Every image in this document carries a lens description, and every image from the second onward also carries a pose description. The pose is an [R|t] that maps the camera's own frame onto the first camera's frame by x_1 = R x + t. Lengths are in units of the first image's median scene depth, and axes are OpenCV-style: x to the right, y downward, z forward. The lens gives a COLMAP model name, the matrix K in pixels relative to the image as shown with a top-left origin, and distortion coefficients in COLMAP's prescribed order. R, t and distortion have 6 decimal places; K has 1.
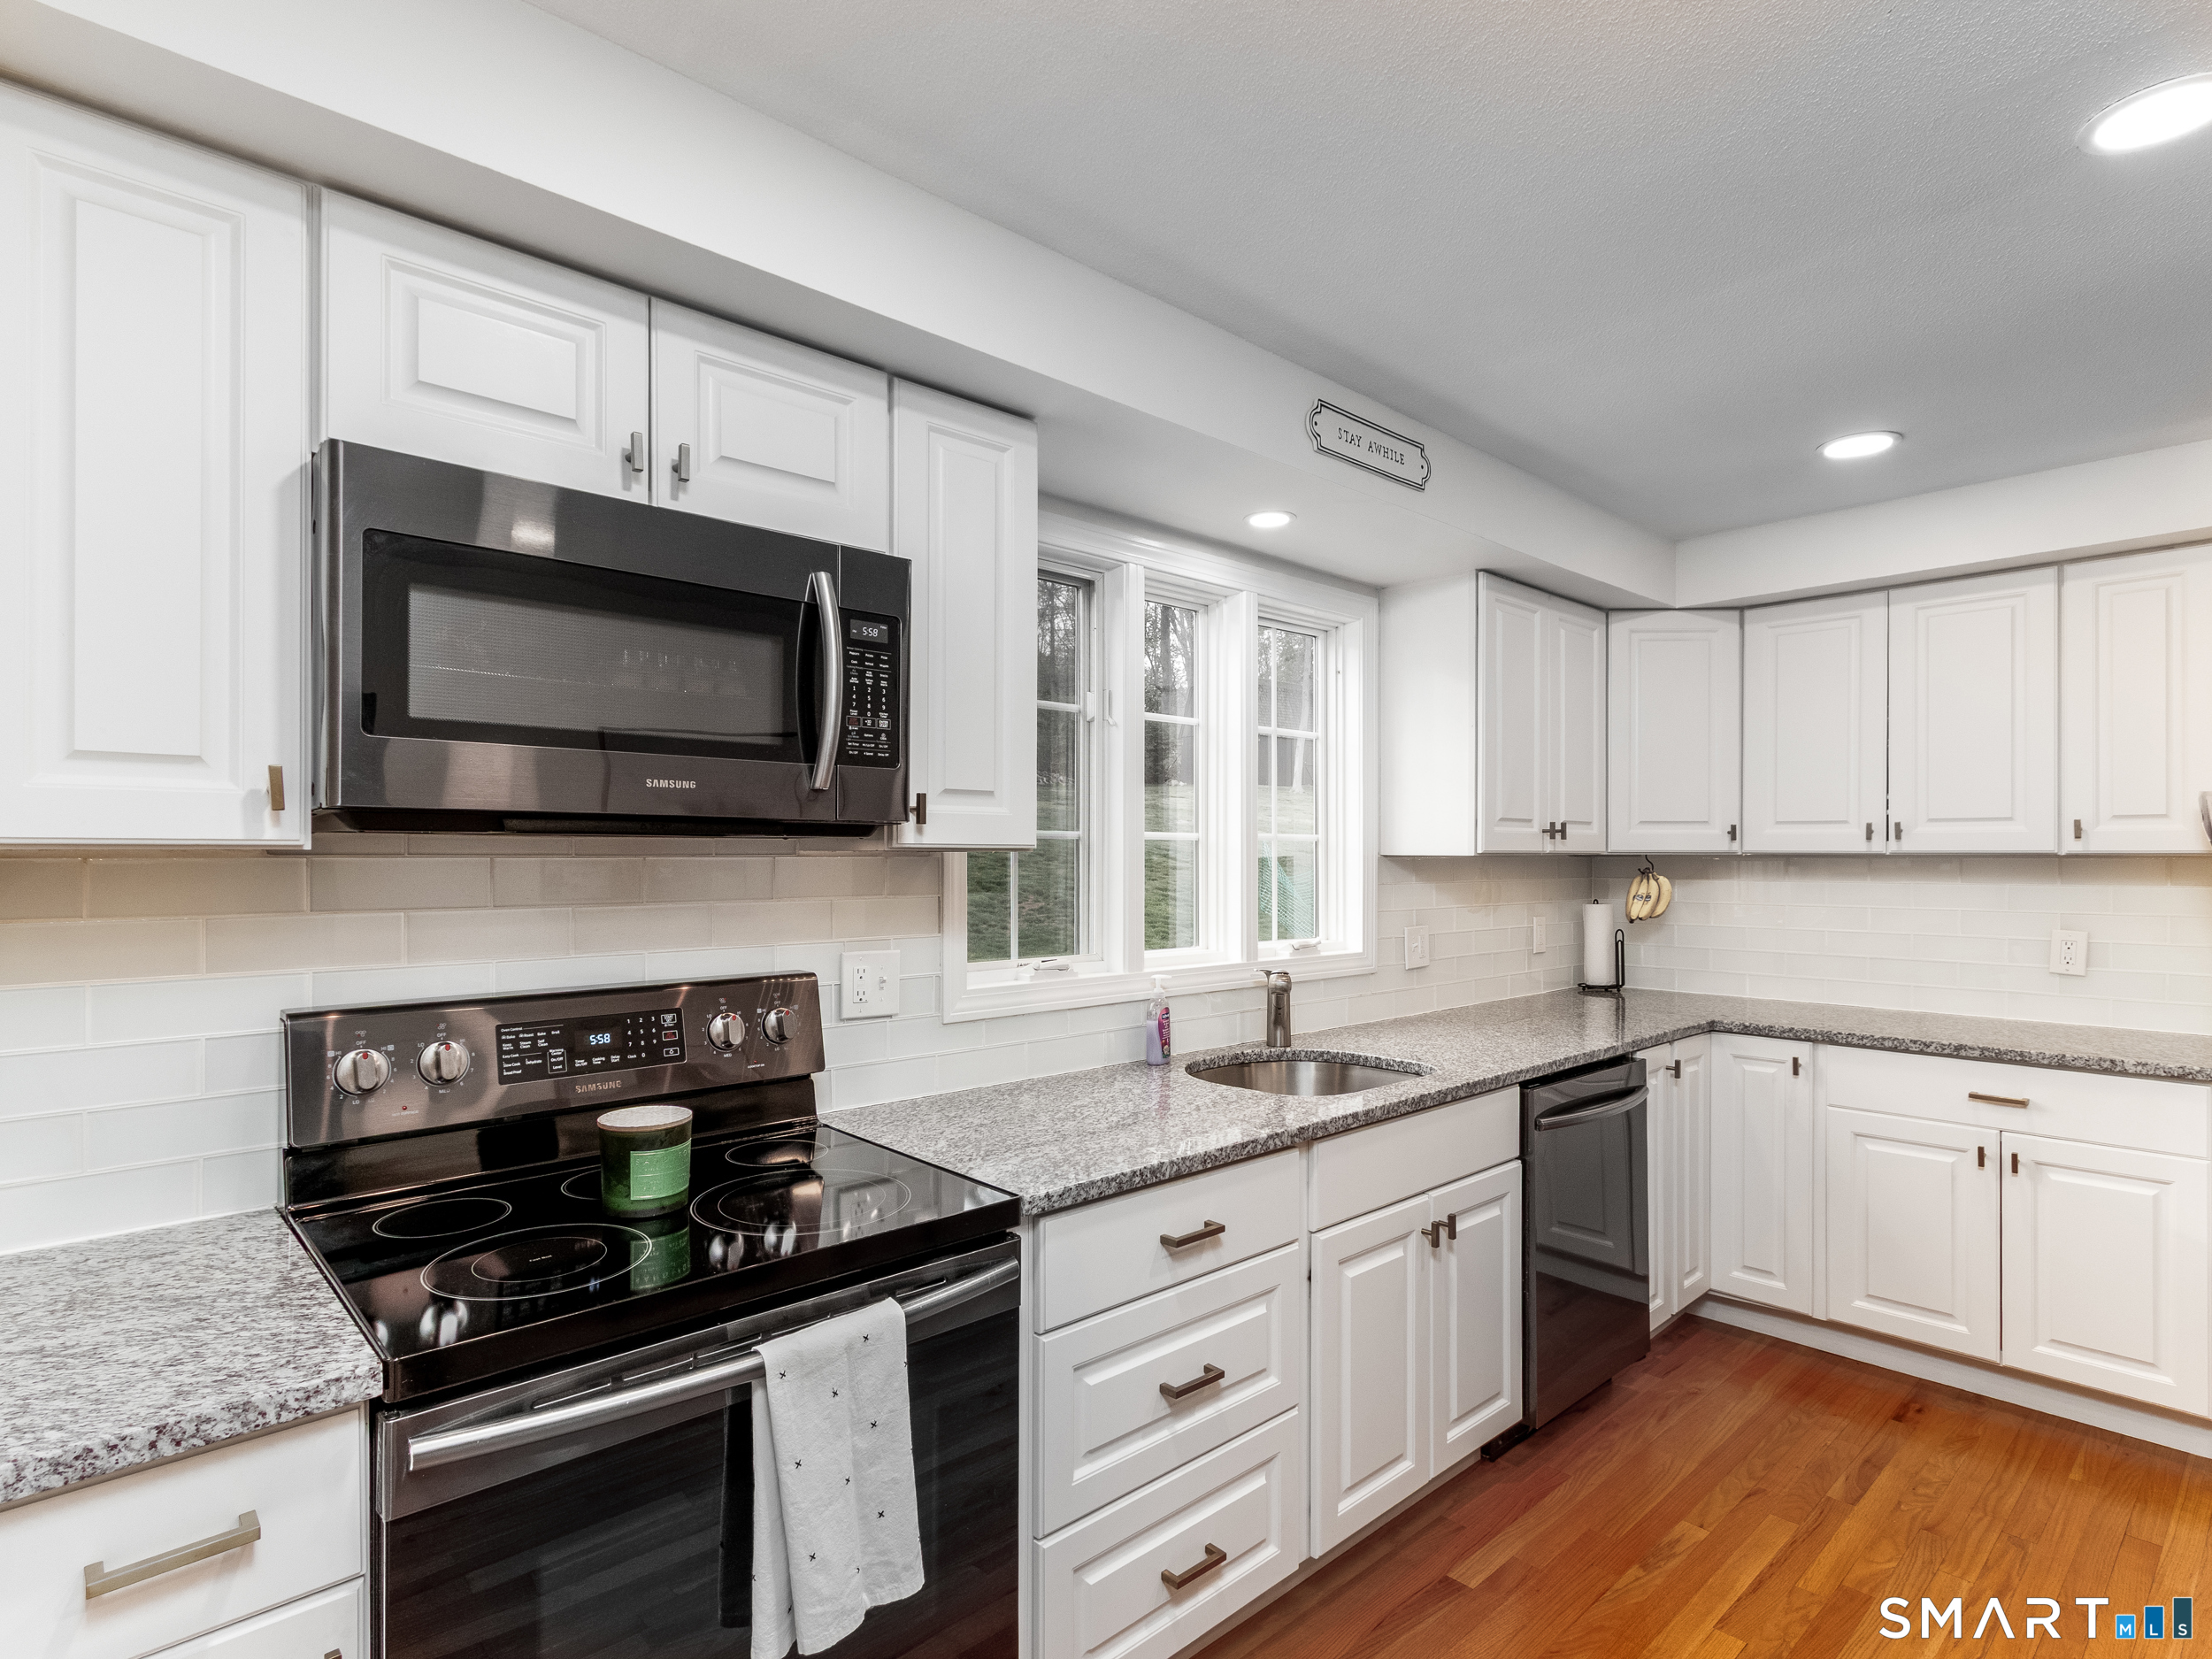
lens RADIAL K [[1156.3, 0, 1098.1], [0, 1156.3, 855.6], [0, 0, 1]] dist [0.004373, 0.001232]
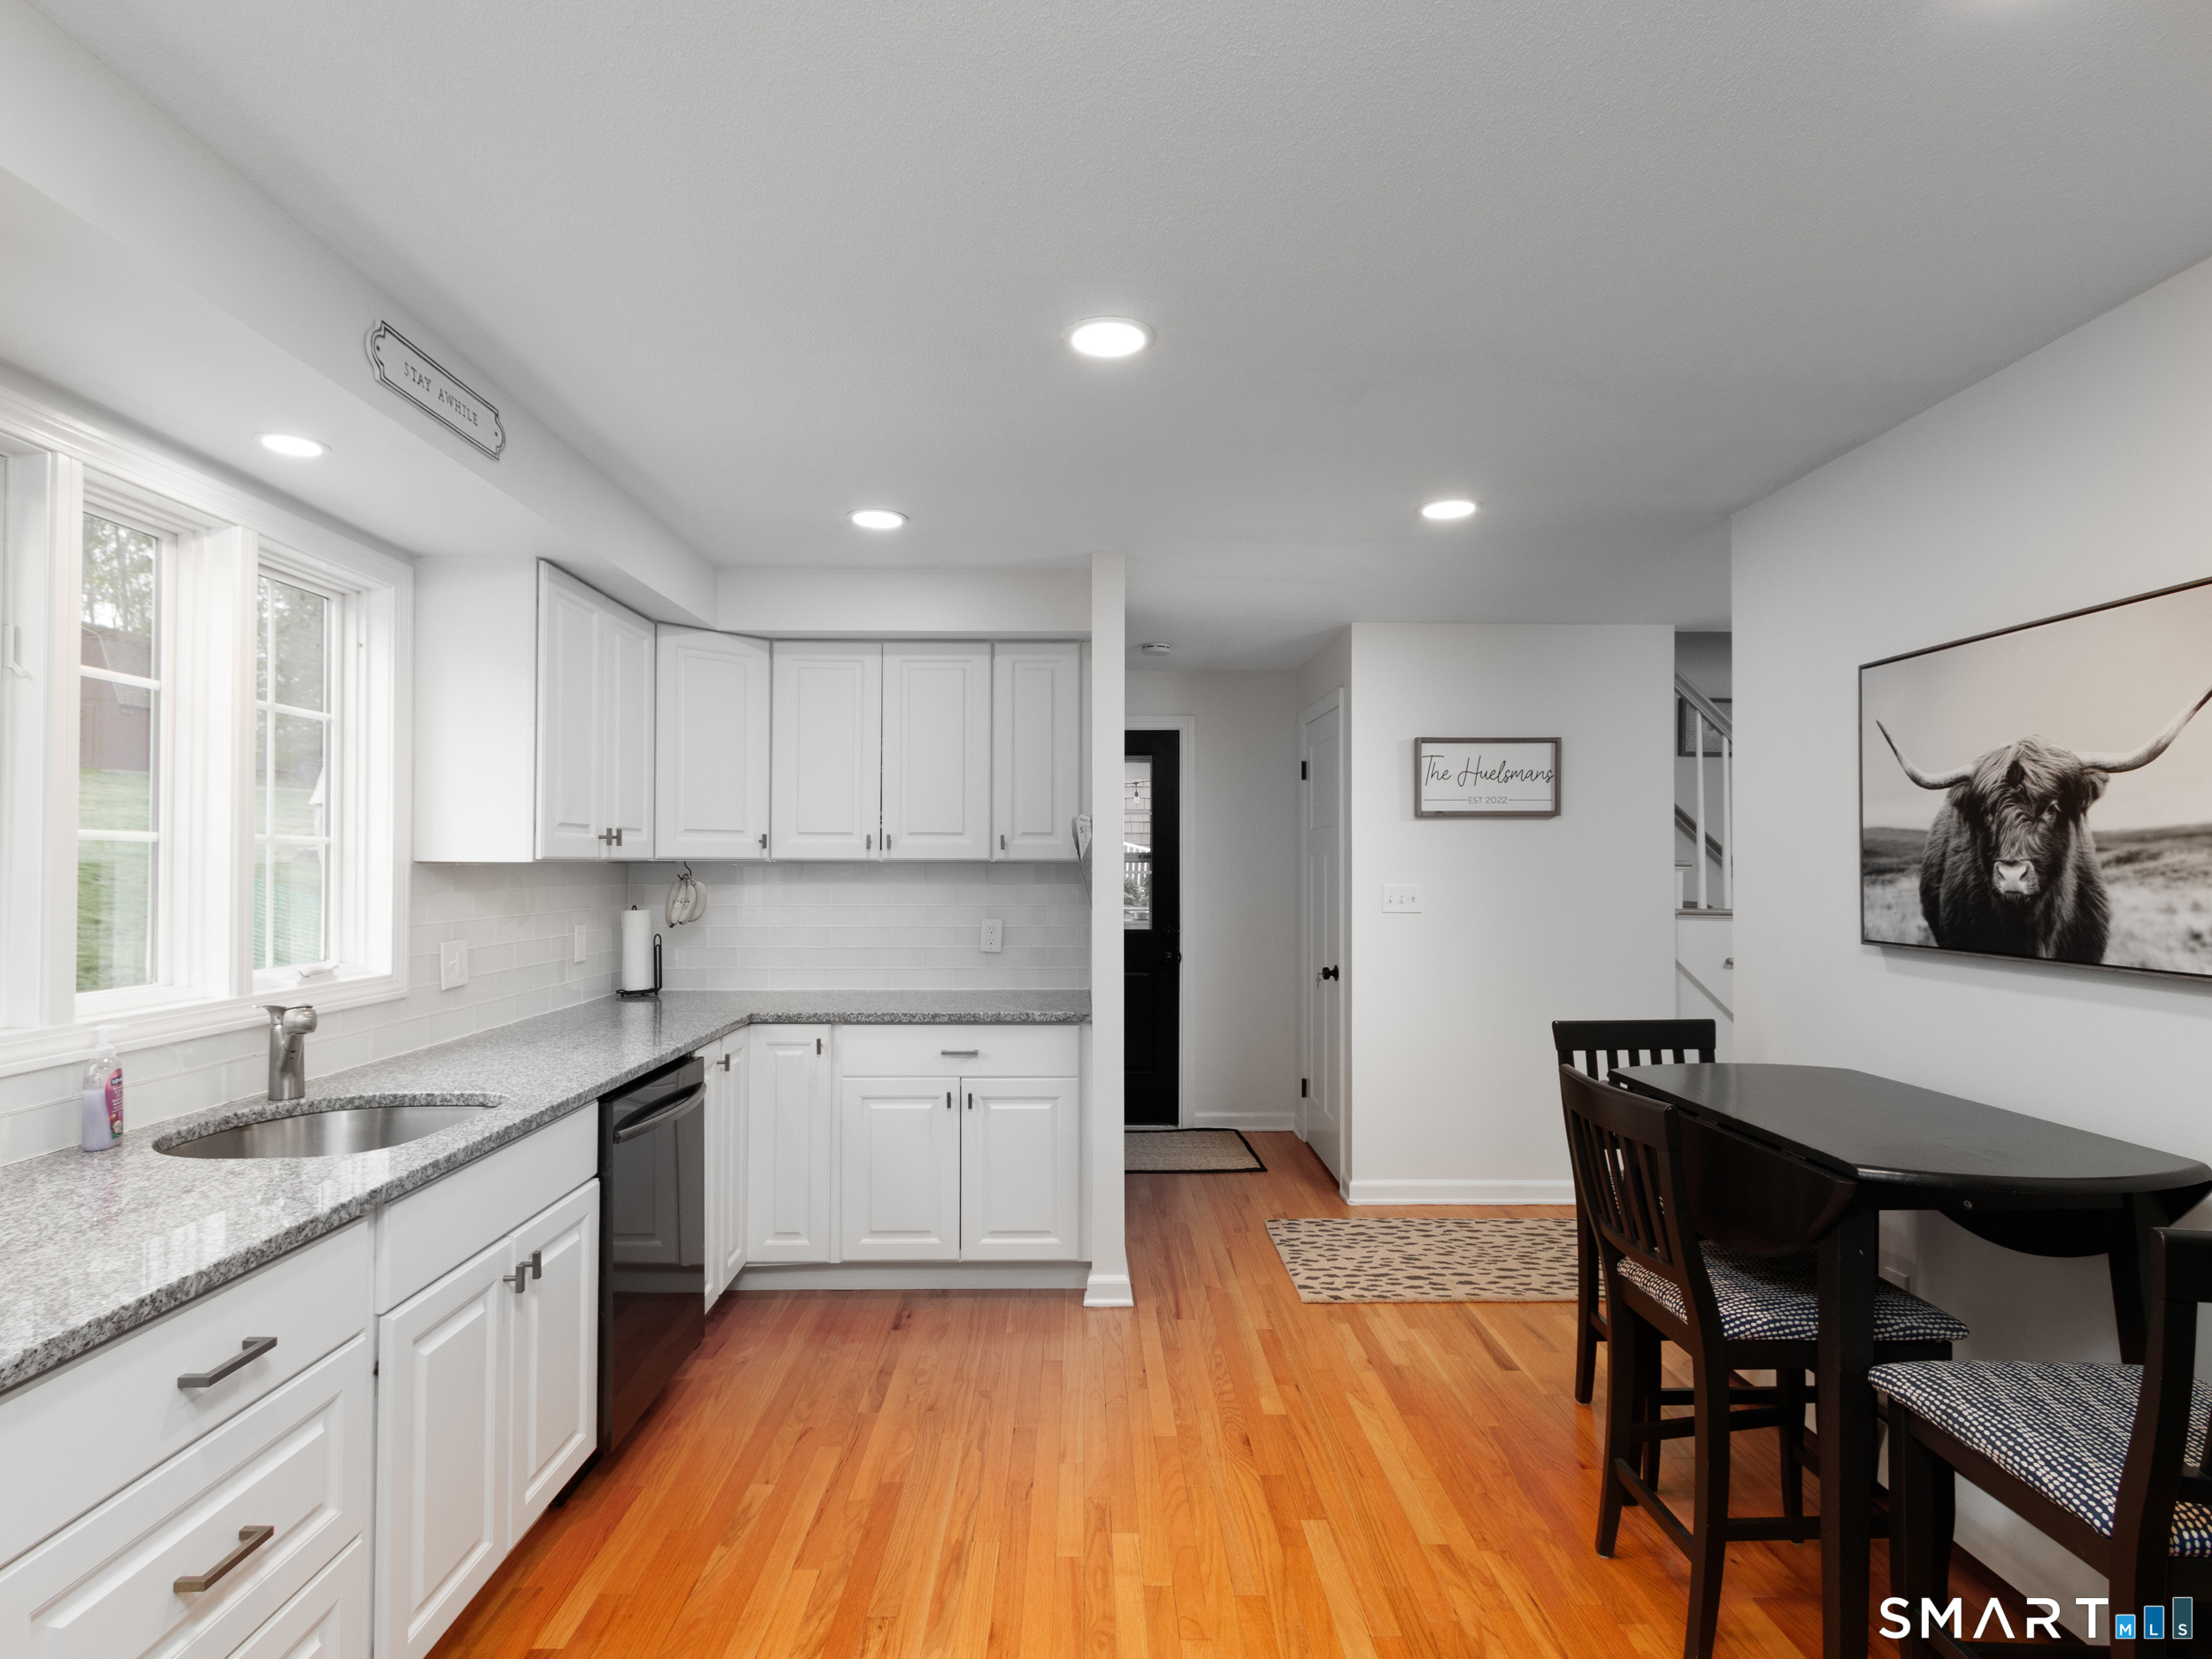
lens RADIAL K [[1141.5, 0, 1097.5], [0, 1141.5, 847.9], [0, 0, 1]] dist [0.001790, -0.000980]
pose [[0.665395, 0.009777, 0.746428, -0.067222], [-0.000234, 0.999917, -0.012888, 0.000314], [-0.746492, 0.008401, 0.665342, 0.050658]]
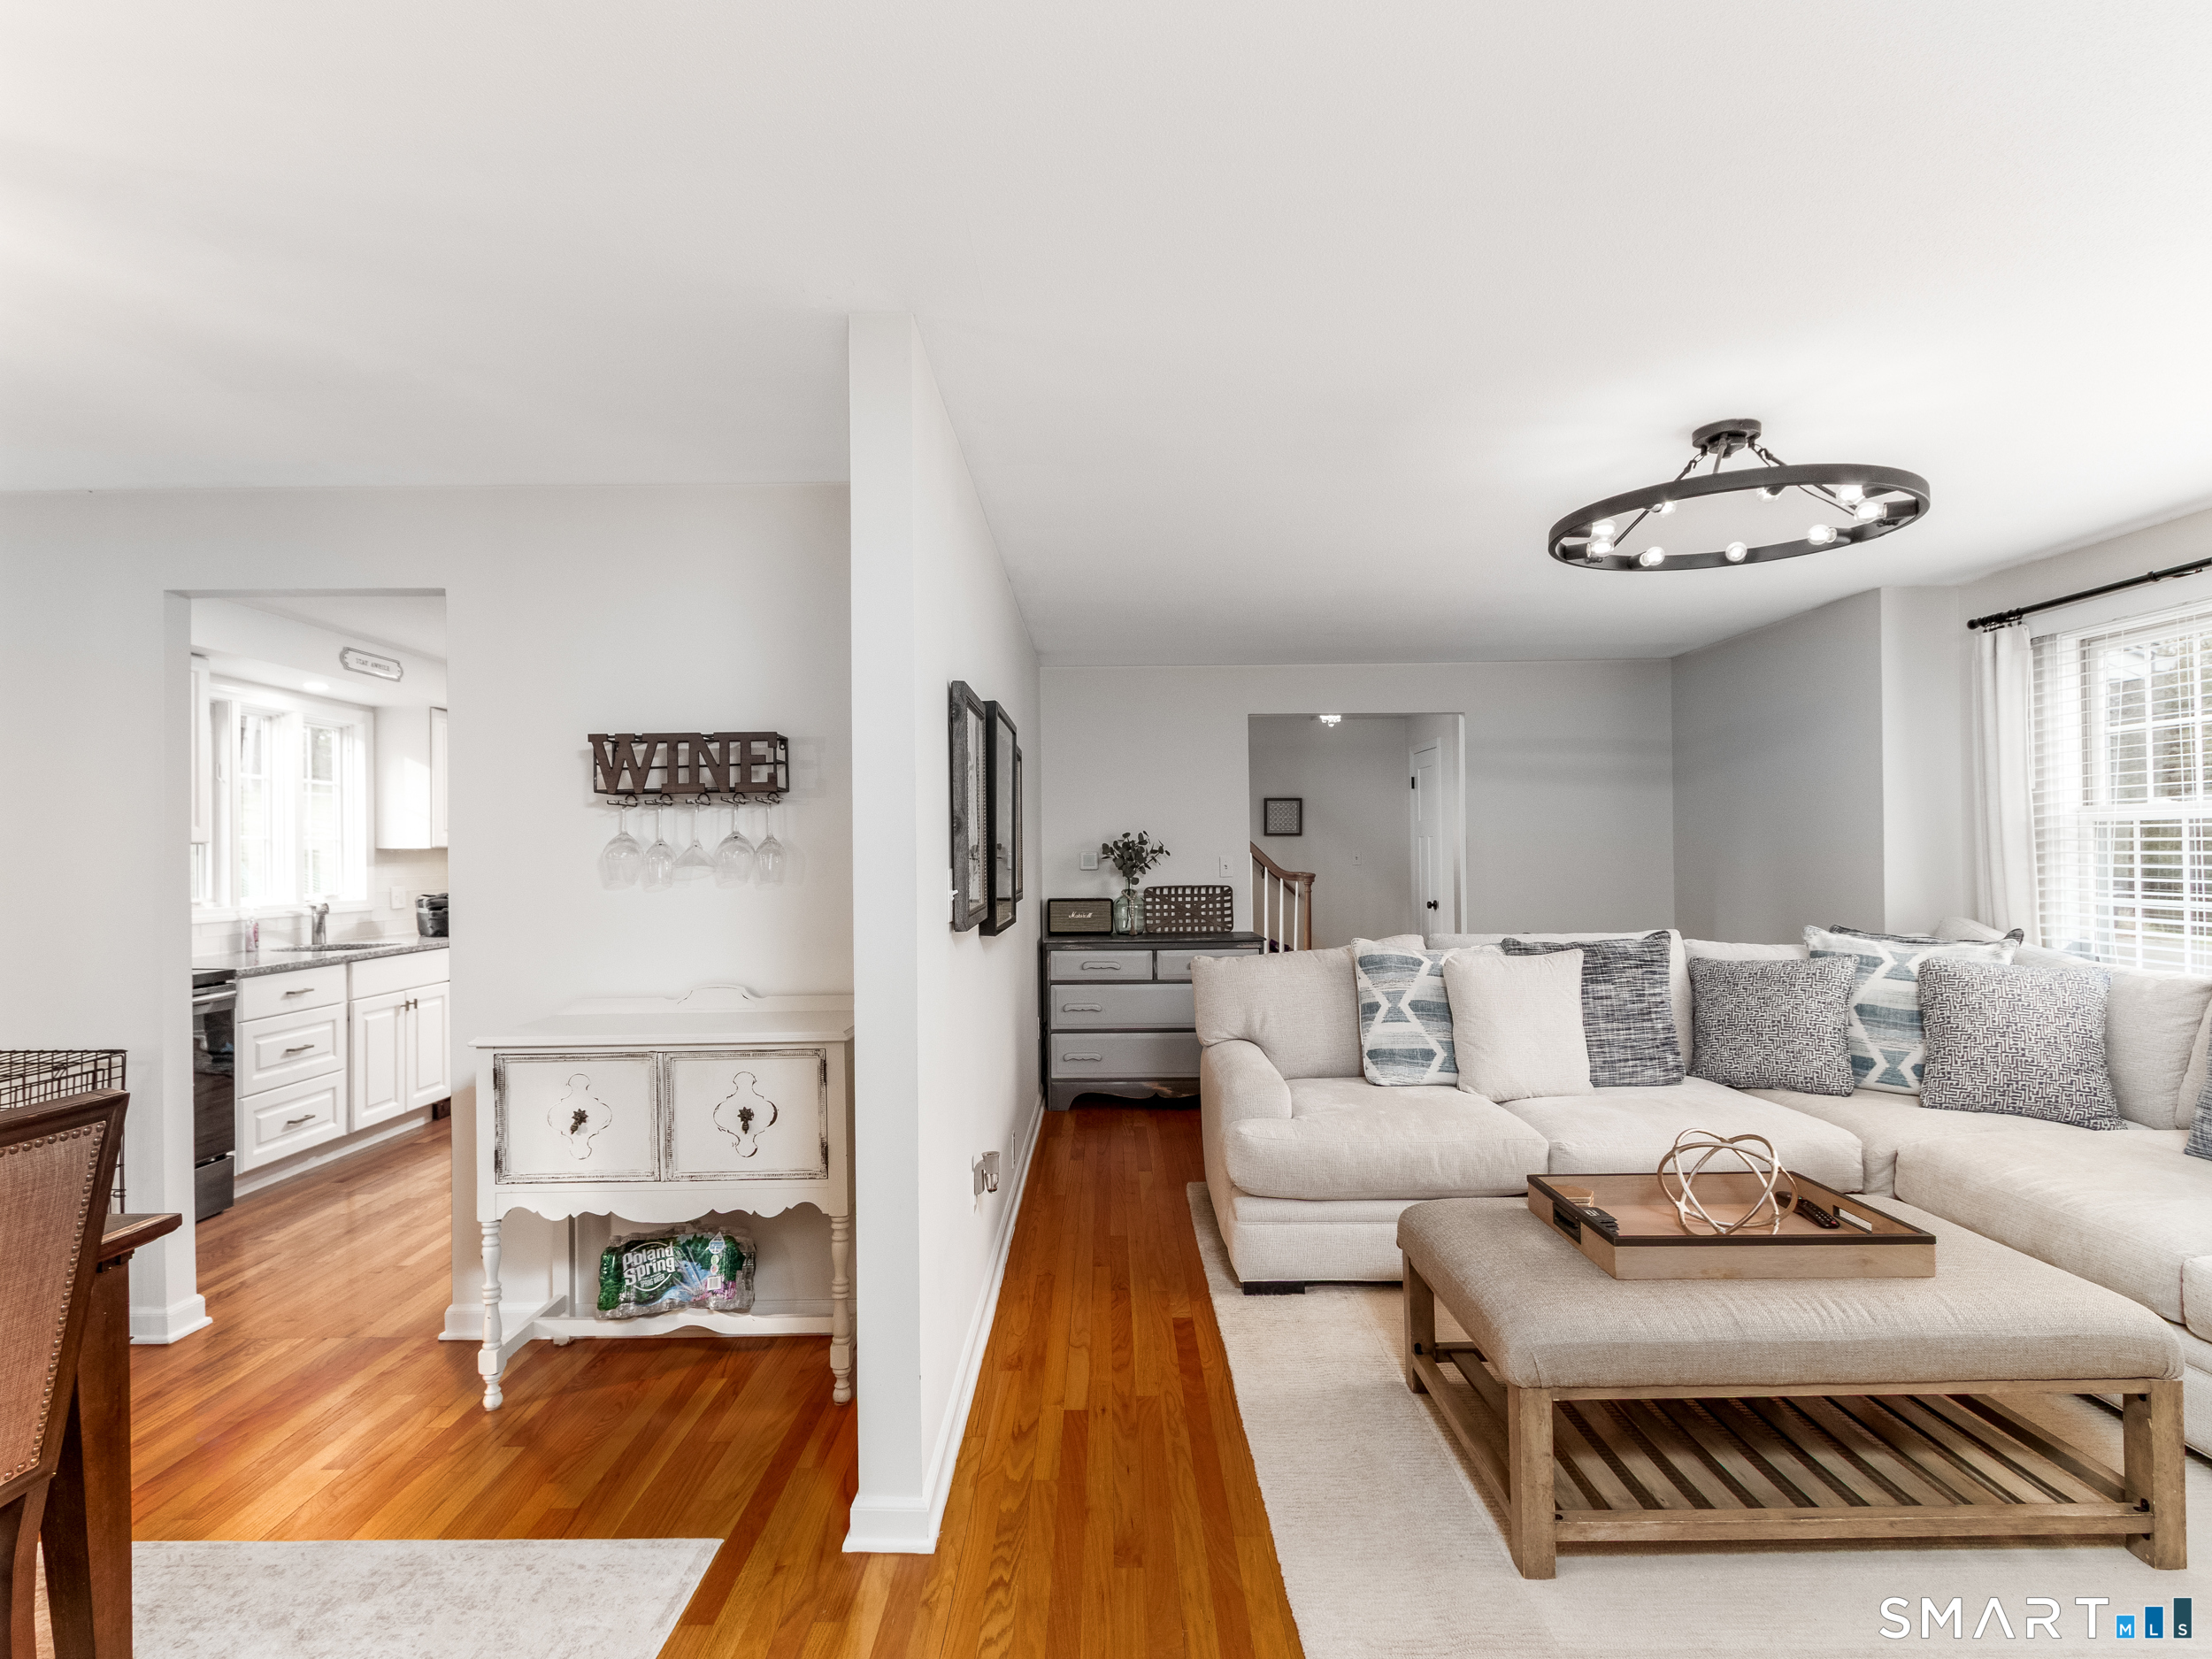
lens RADIAL K [[1141.5, 0, 1097.5], [0, 1141.5, 847.9], [0, 0, 1]] dist [0.001790, -0.000980]
pose [[0.680053, -0.001563, 0.733161, -0.386053], [0.010913, 0.999909, -0.007990, 0.031903], [-0.733082, 0.013435, 0.680008, -1.361768]]
